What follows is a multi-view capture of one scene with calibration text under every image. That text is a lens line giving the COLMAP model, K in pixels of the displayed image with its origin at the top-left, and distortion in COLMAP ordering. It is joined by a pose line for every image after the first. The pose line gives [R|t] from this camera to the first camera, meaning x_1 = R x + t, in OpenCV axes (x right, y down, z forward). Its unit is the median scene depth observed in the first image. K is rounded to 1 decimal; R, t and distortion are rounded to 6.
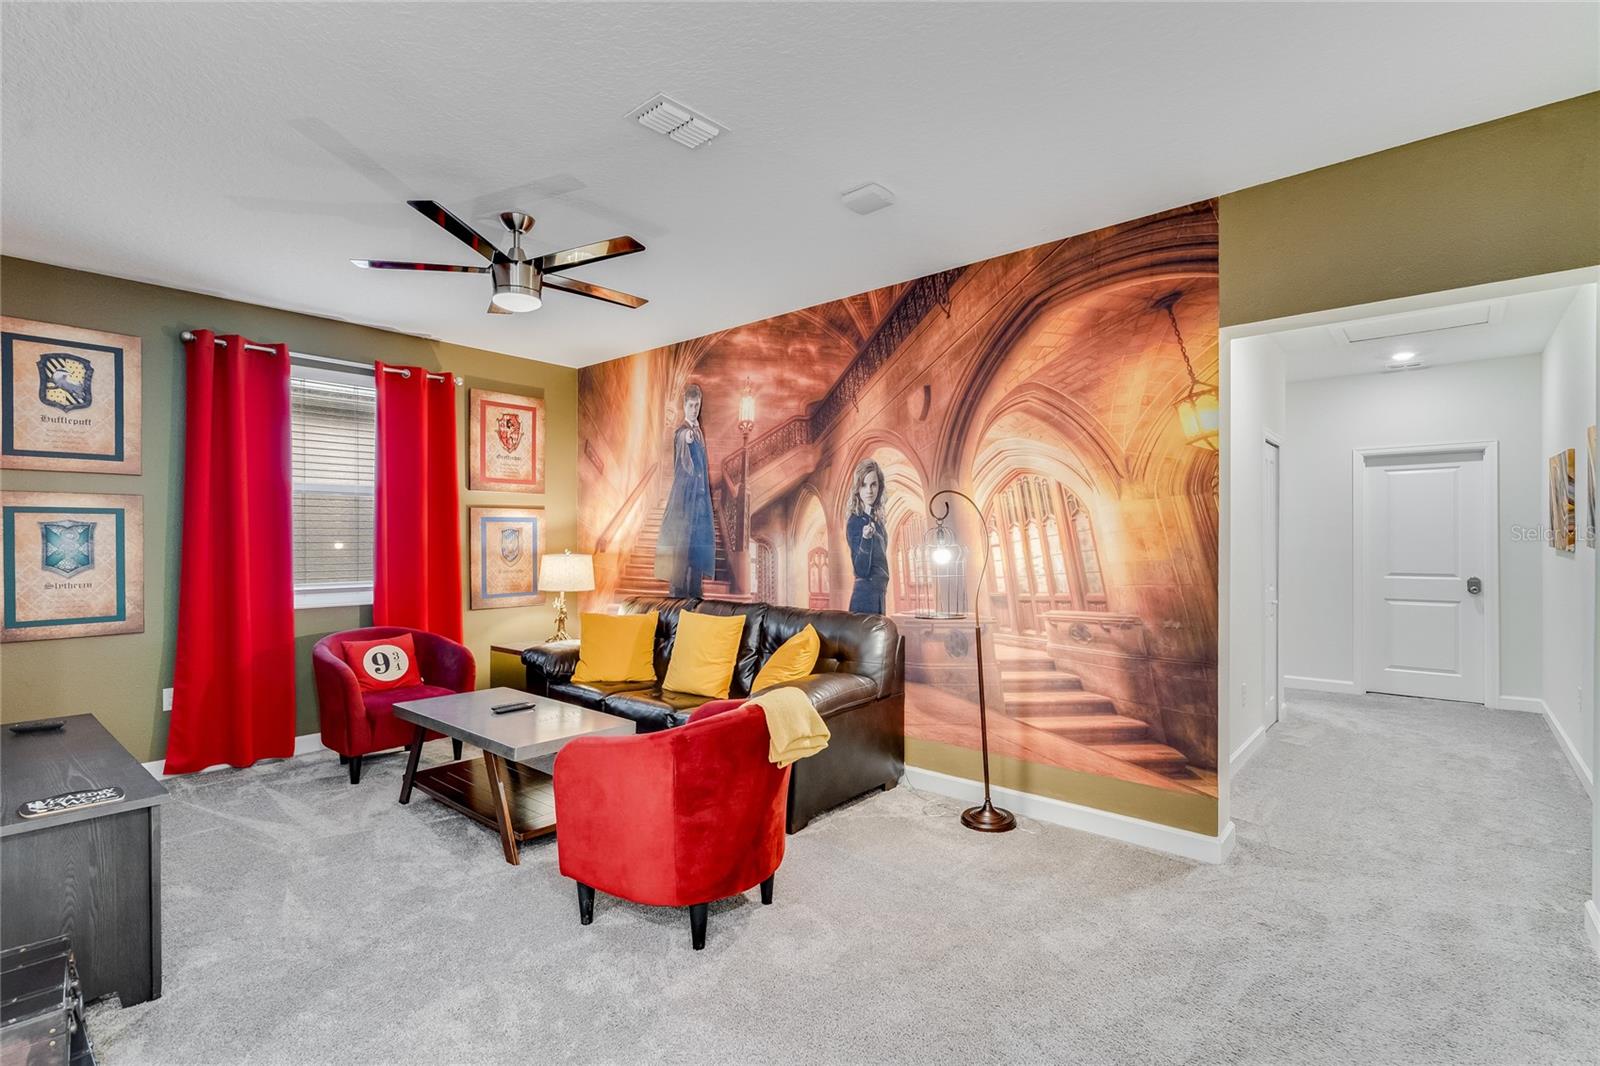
lens RADIAL K [[754.0, 0, 791.9], [0, 754.0, 542.6], [0, 0, 1]] dist [0.000601, 0.000452]
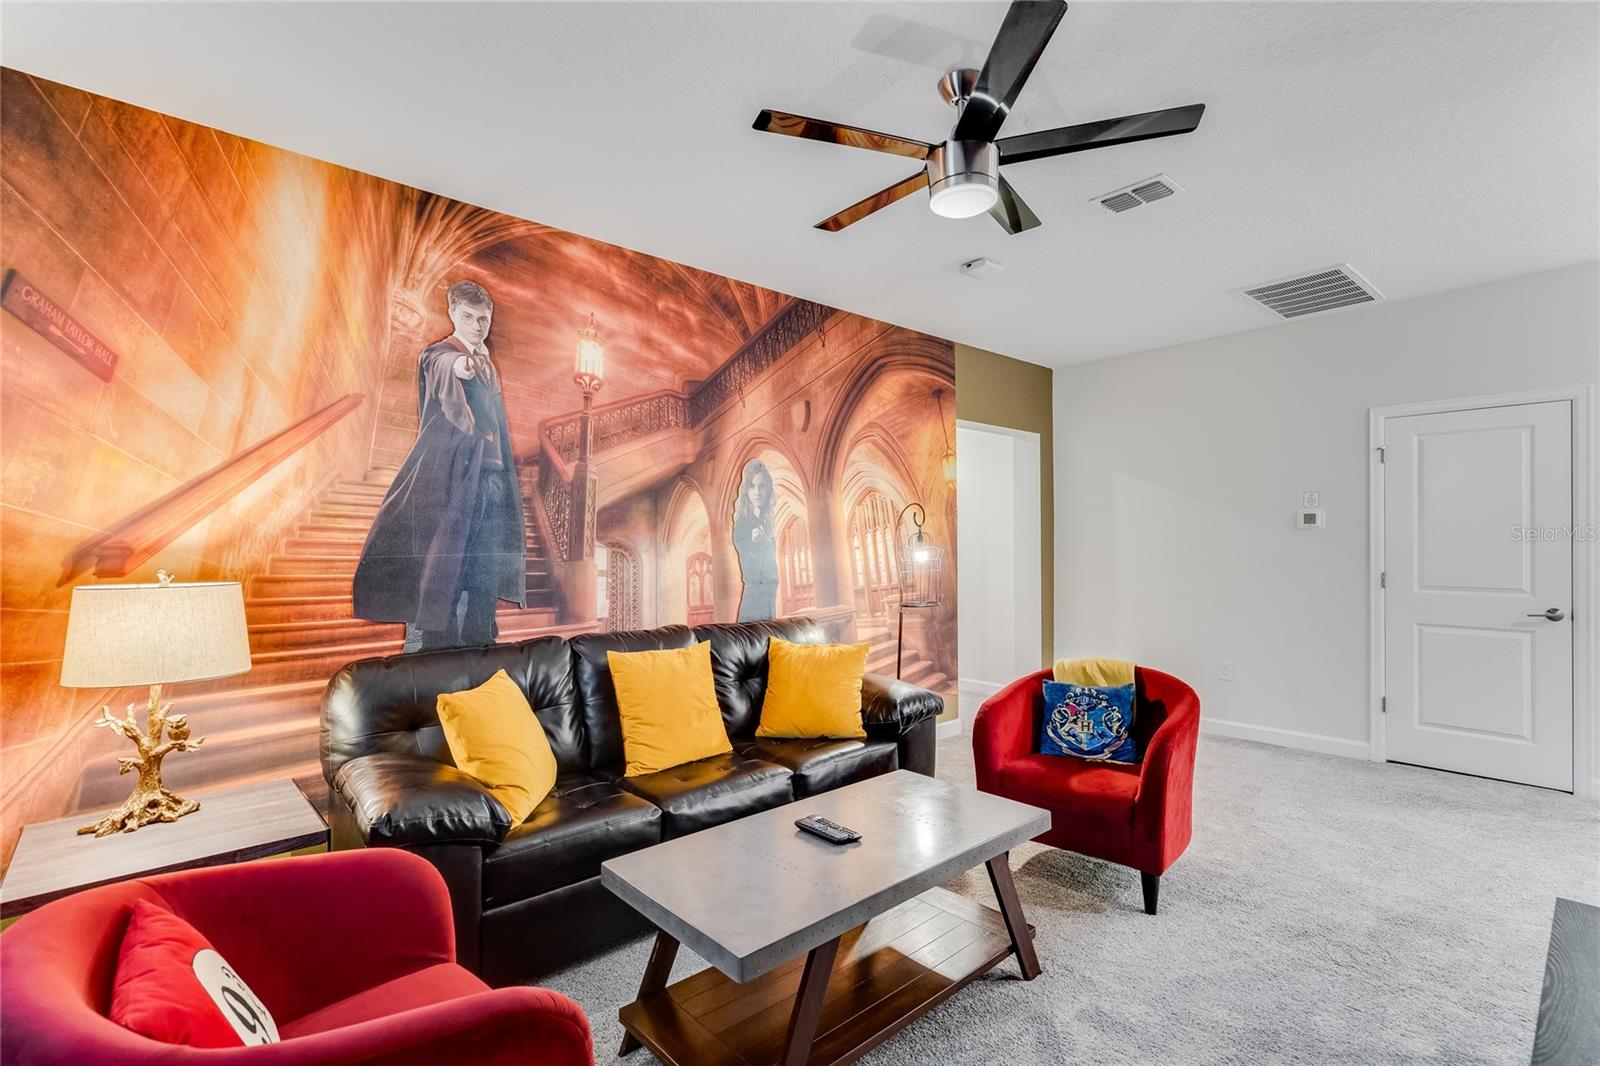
lens RADIAL K [[725.9, 0, 800.3], [0, 725.9, 547.8], [0, 0, 1]] dist [-0.000269, 0.000446]
pose [[0.138975, 0.001835, 0.990294, -0.777483], [0.015063, 0.999879, -0.003966, 0.006193], [-0.990181, 0.015468, 0.138930, 0.790034]]
